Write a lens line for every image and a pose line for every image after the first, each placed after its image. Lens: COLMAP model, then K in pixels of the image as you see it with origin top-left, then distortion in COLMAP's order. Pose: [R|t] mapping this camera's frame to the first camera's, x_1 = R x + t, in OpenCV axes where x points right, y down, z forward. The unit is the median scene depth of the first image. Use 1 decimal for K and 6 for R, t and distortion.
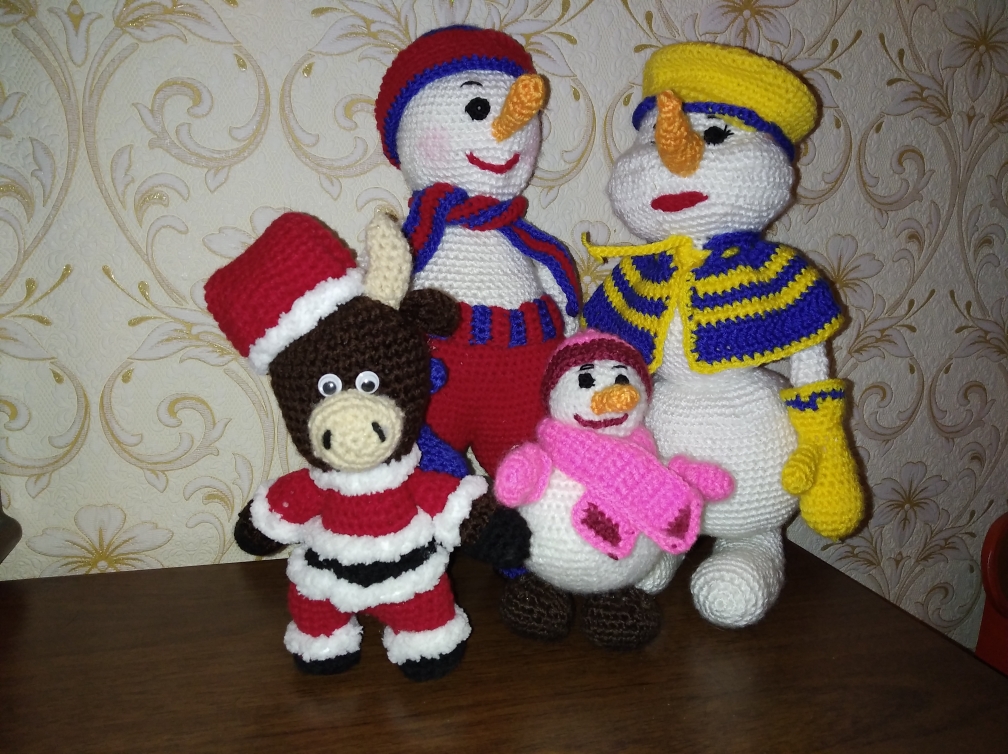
lens RADIAL K [[758.4, 0, 504.8], [0, 758.4, 340.9], [0, 0, 1]] dist [0.003026, -0.005355]
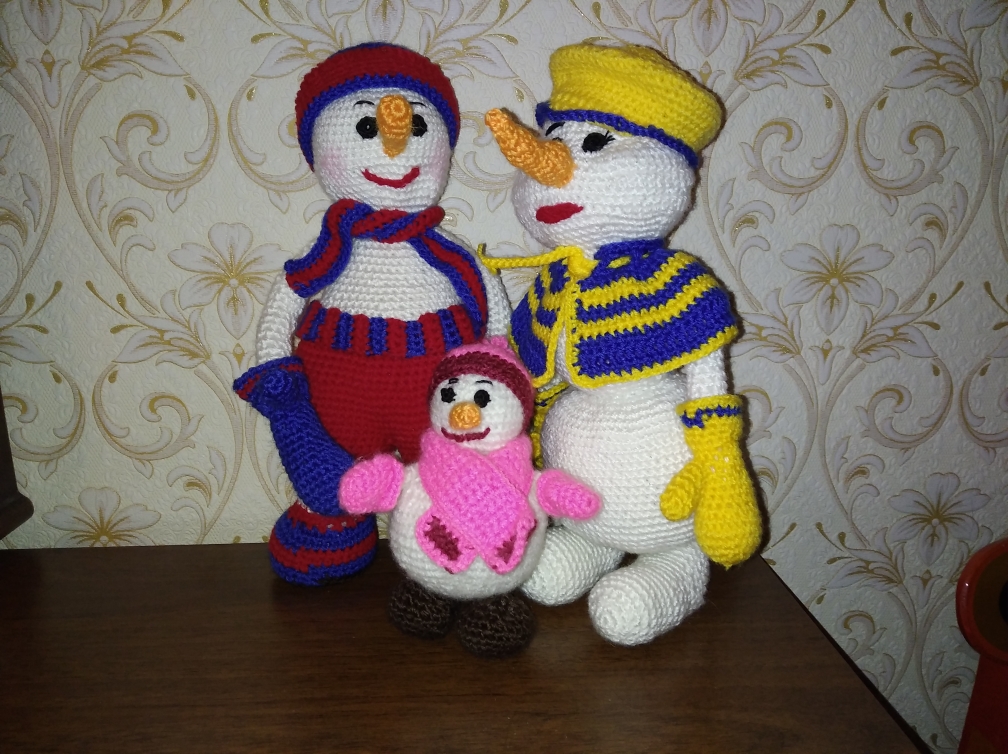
lens RADIAL K [[758.4, 0, 504.8], [0, 758.4, 340.9], [0, 0, 1]] dist [0.003026, -0.005355]
pose [[0.975659, 0.003067, -0.219273, 0.329774], [0.005372, 0.999268, 0.037879, -0.048292], [0.219229, -0.038135, 0.974928, 0.022502]]
